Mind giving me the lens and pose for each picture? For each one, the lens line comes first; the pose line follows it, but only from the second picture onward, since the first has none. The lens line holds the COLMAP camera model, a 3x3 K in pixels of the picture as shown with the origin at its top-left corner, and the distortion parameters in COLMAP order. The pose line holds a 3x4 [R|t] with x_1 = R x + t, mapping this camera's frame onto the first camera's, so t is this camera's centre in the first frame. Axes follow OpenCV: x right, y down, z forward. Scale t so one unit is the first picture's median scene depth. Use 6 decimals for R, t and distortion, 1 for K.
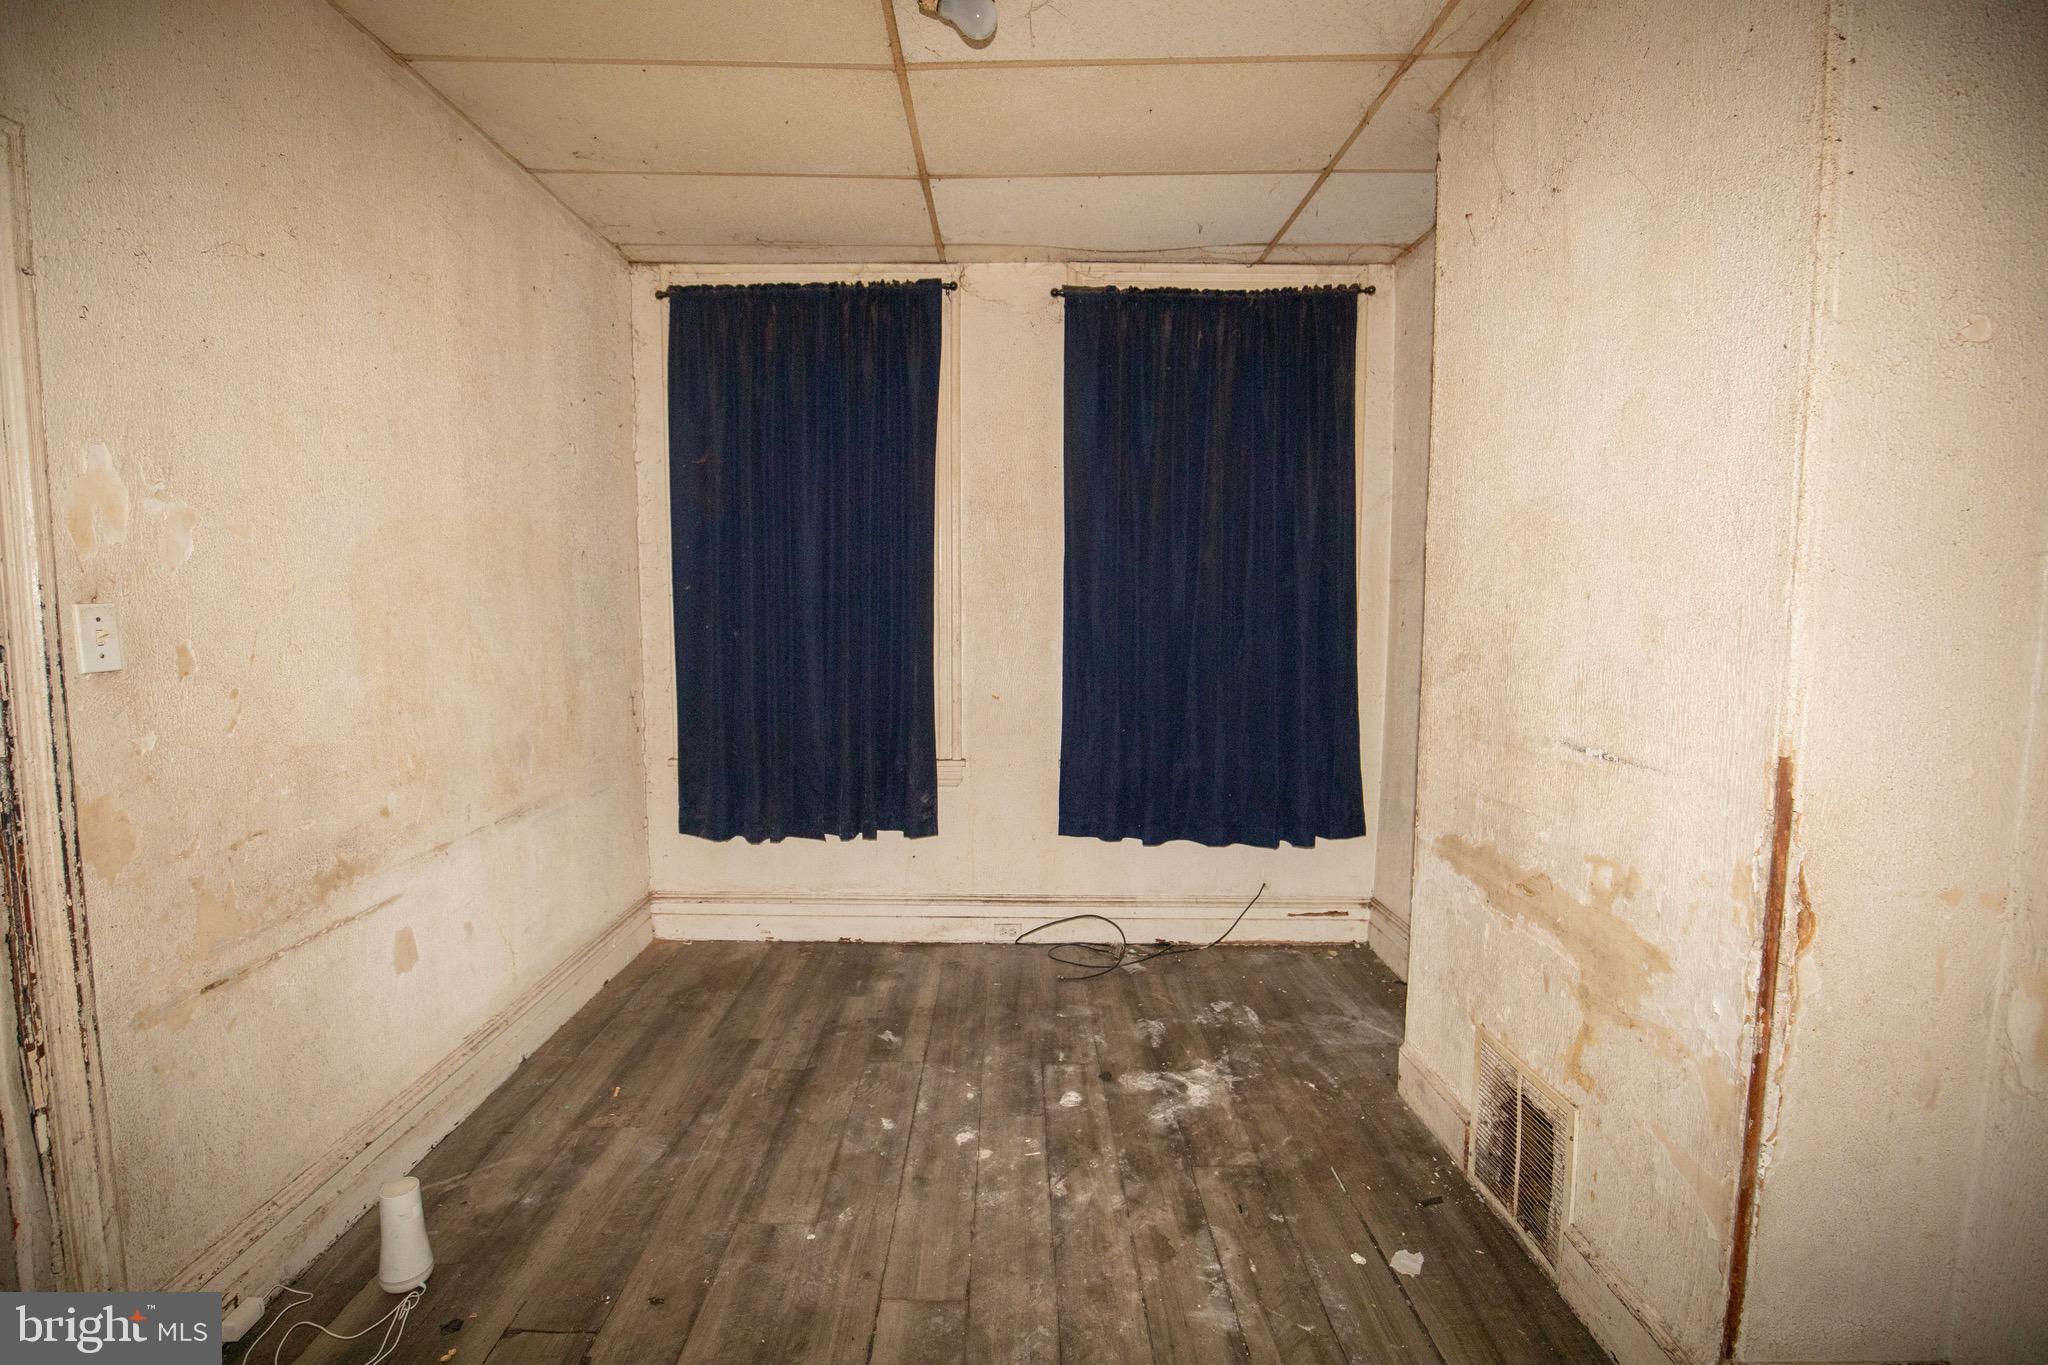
lens RADIAL K [[931.8, 0, 1012.4], [0, 931.8, 685.5], [0, 0, 1]] dist [-0.041081, 0.009033]
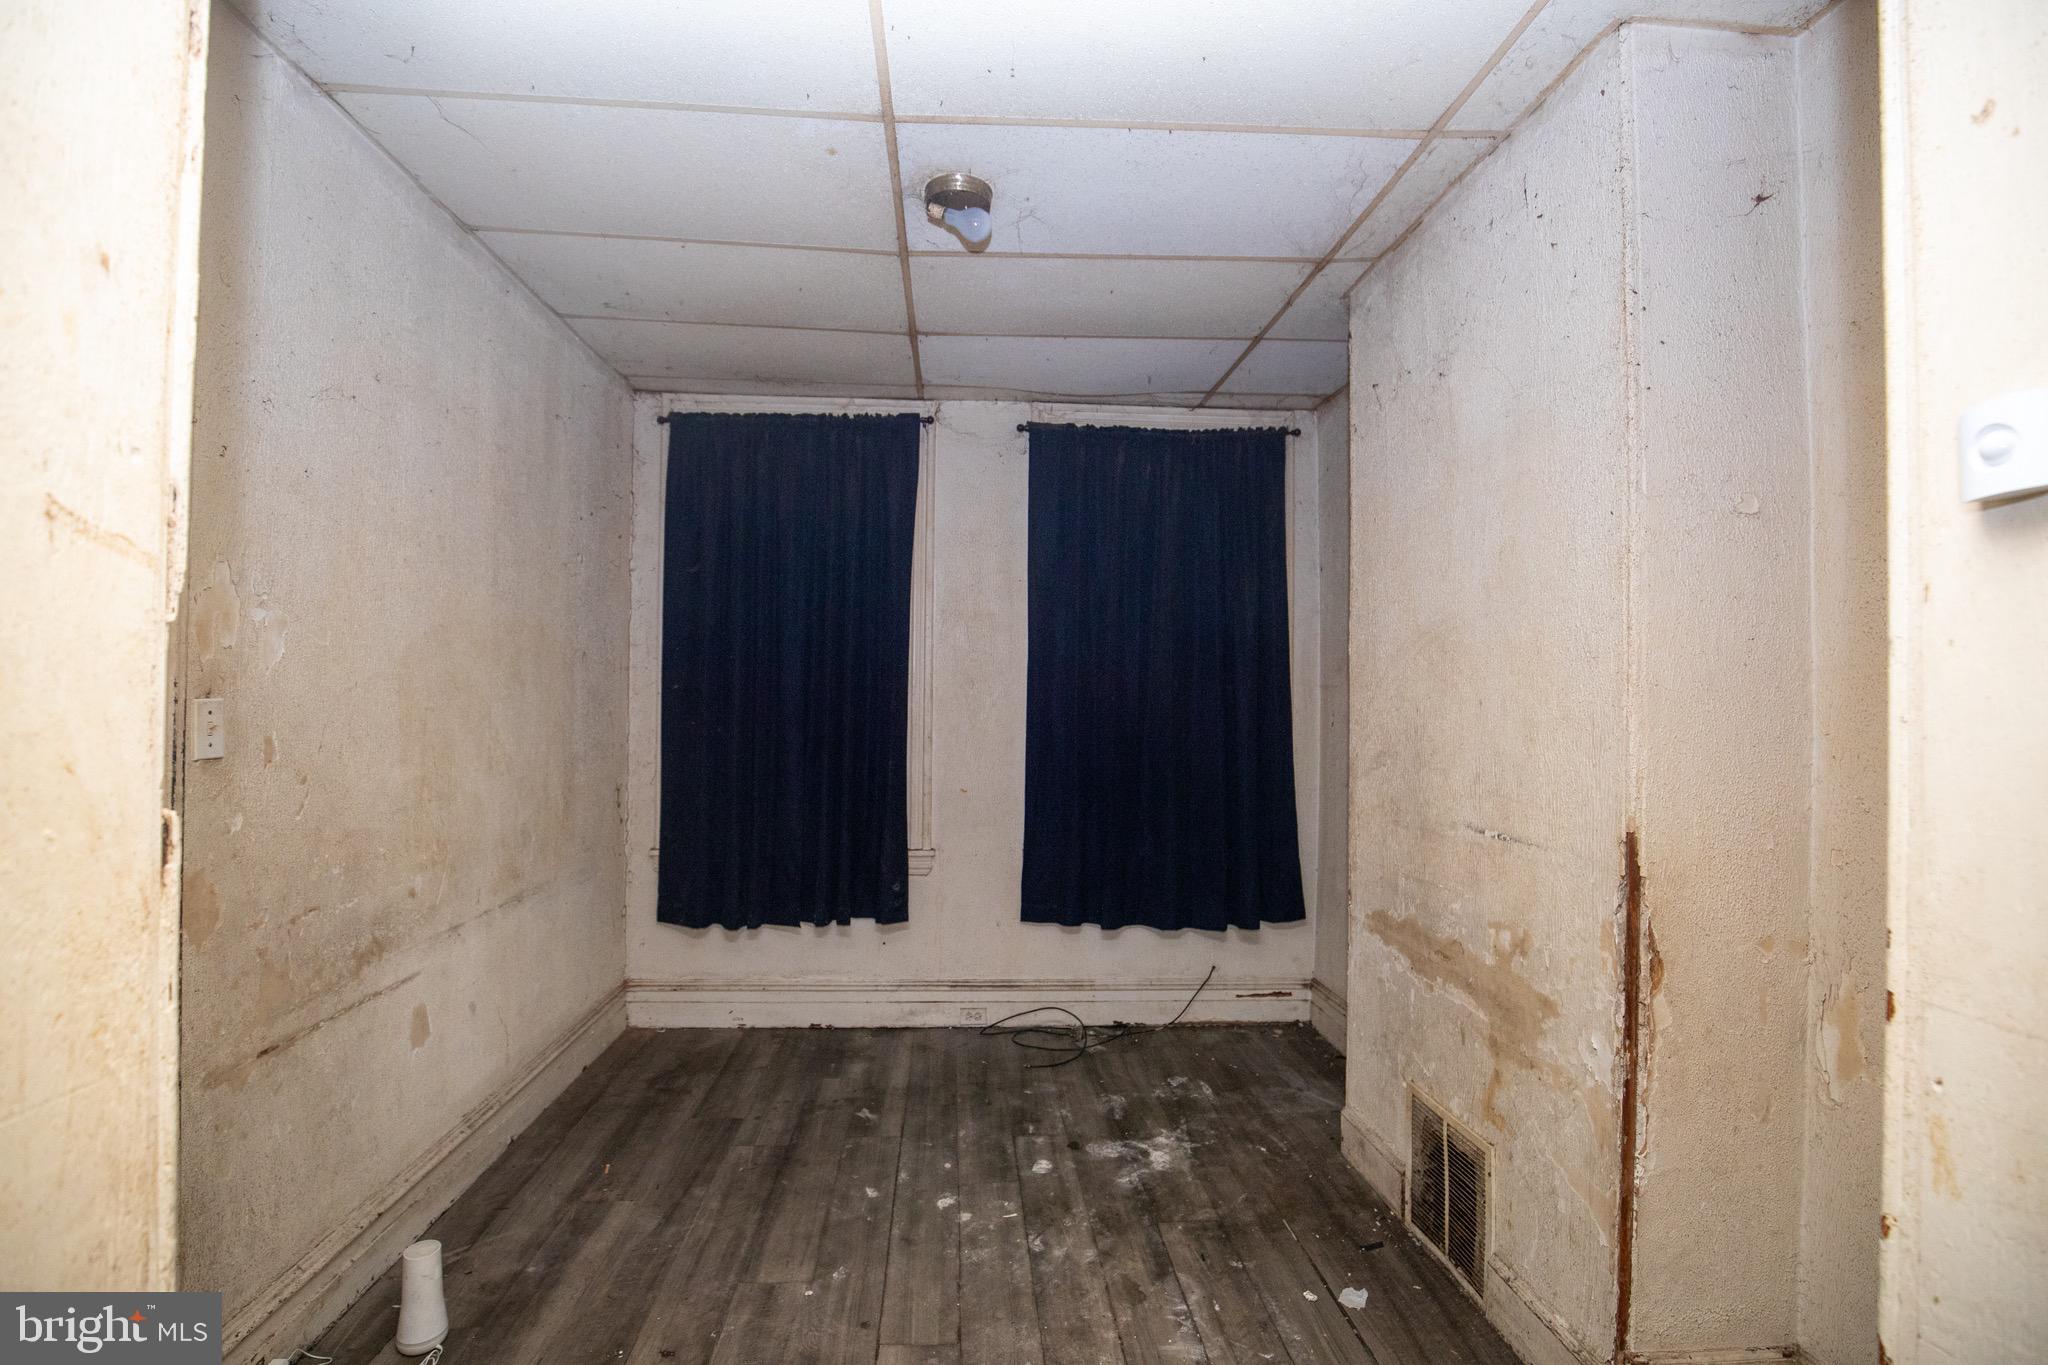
lens RADIAL K [[930.0, 0, 1013.1], [0, 930.0, 686.0], [0, 0, 1]] dist [-0.039229, 0.007225]
pose [[0.997957, 0.008781, 0.063279, -0.052812], [-0.002134, 0.994537, -0.104364, 0.007193], [-0.063849, 0.104016, 0.992524, -0.139191]]
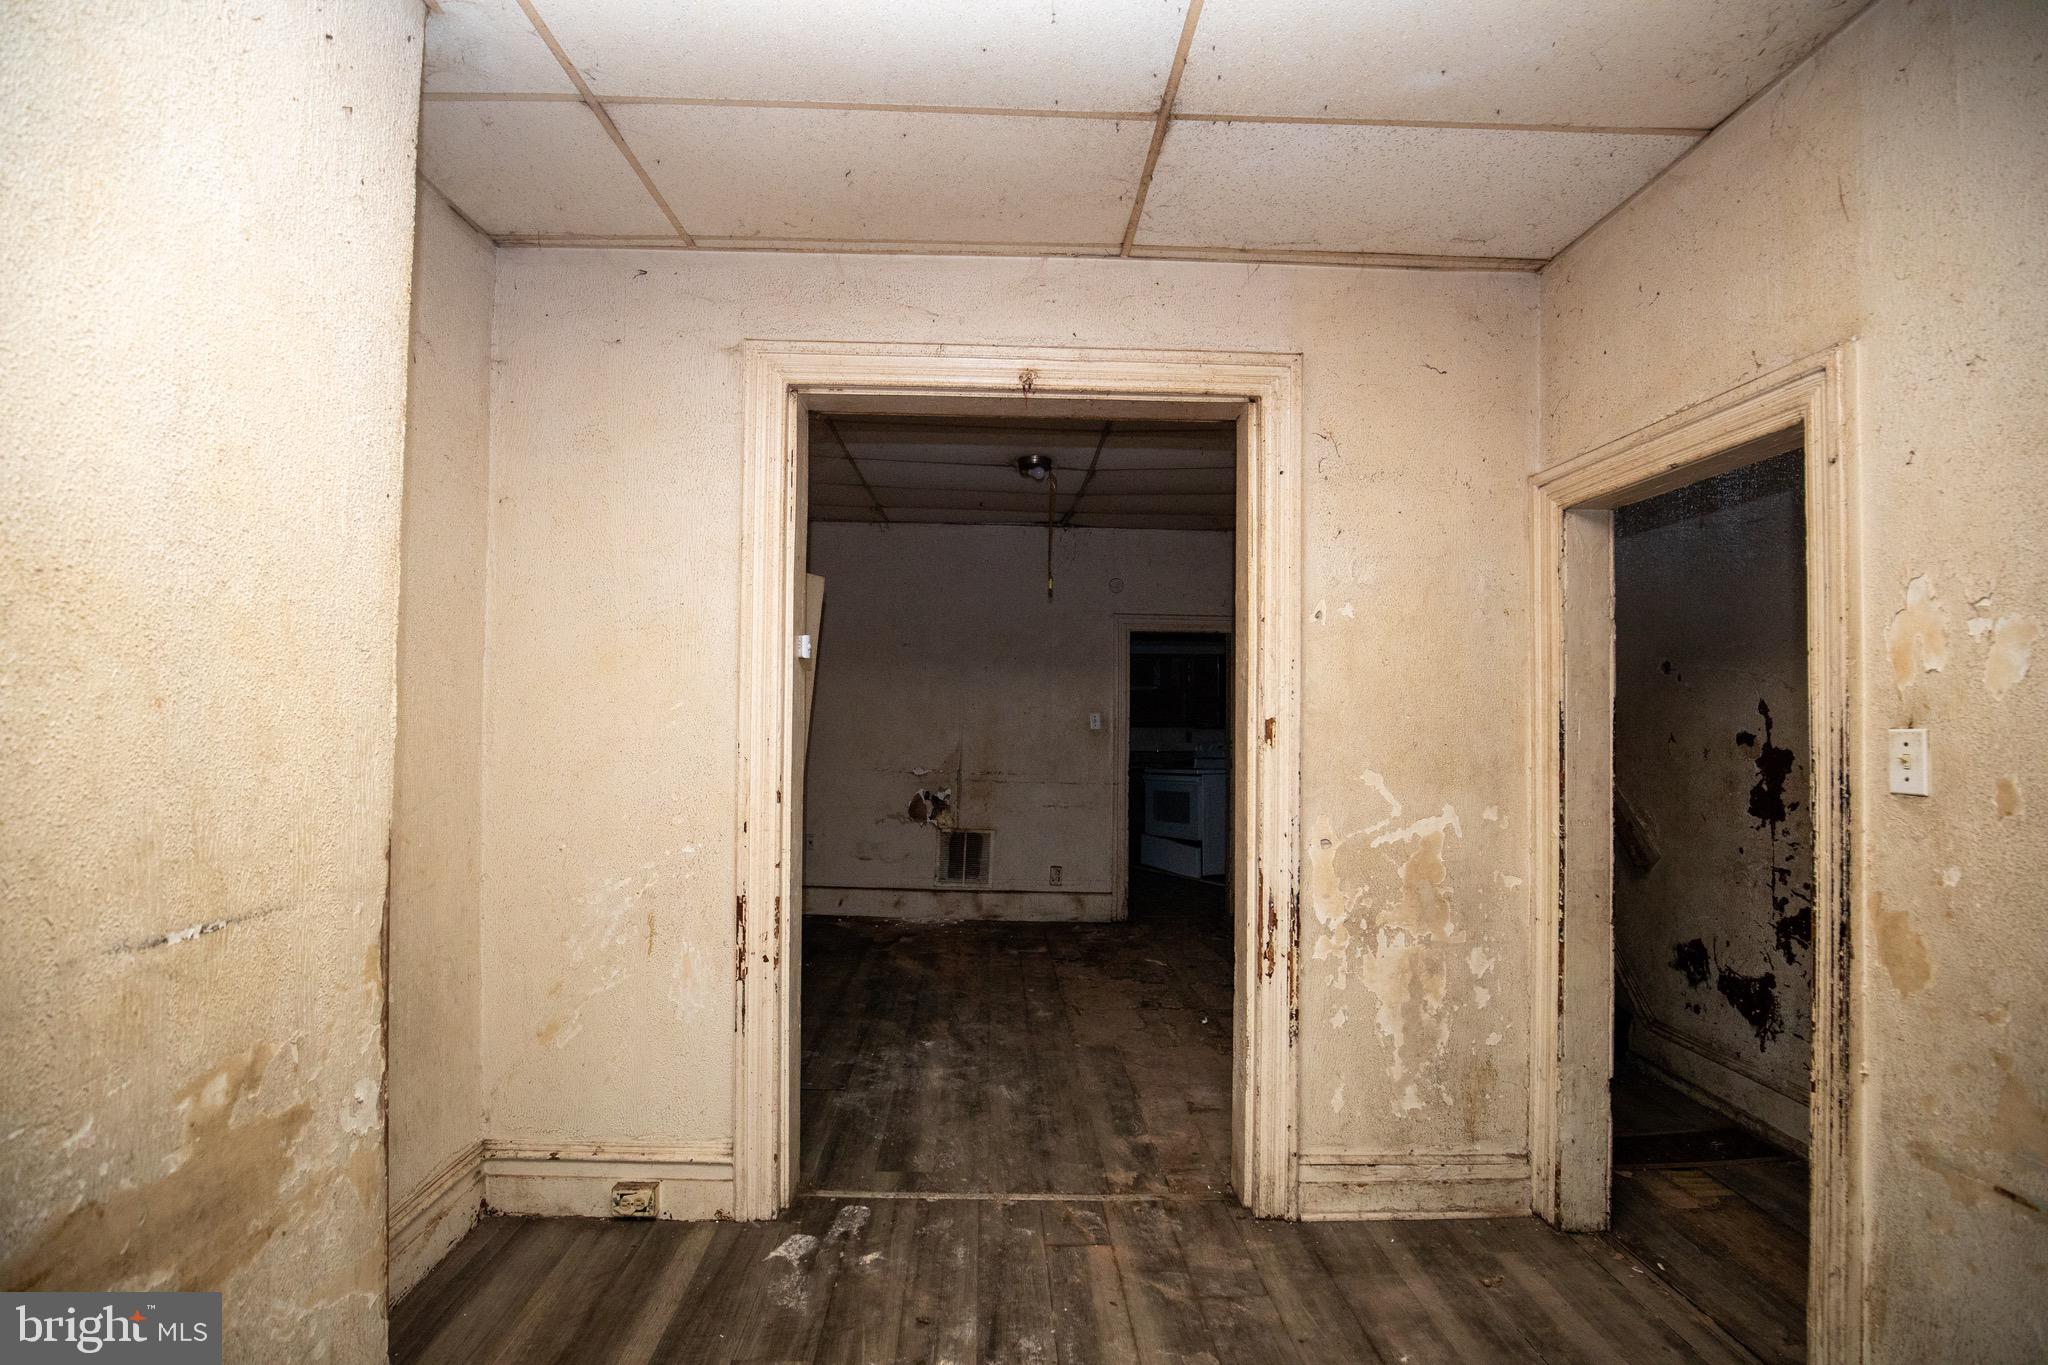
lens RADIAL K [[930.0, 0, 1013.1], [0, 930.0, 686.0], [0, 0, 1]] dist [-0.039229, 0.007225]
pose [[-0.999560, -0.013202, -0.026577, 0.039494], [-0.014933, 0.997706, 0.066027, -0.135055], [0.025644, 0.066395, -0.997464, 1.396237]]
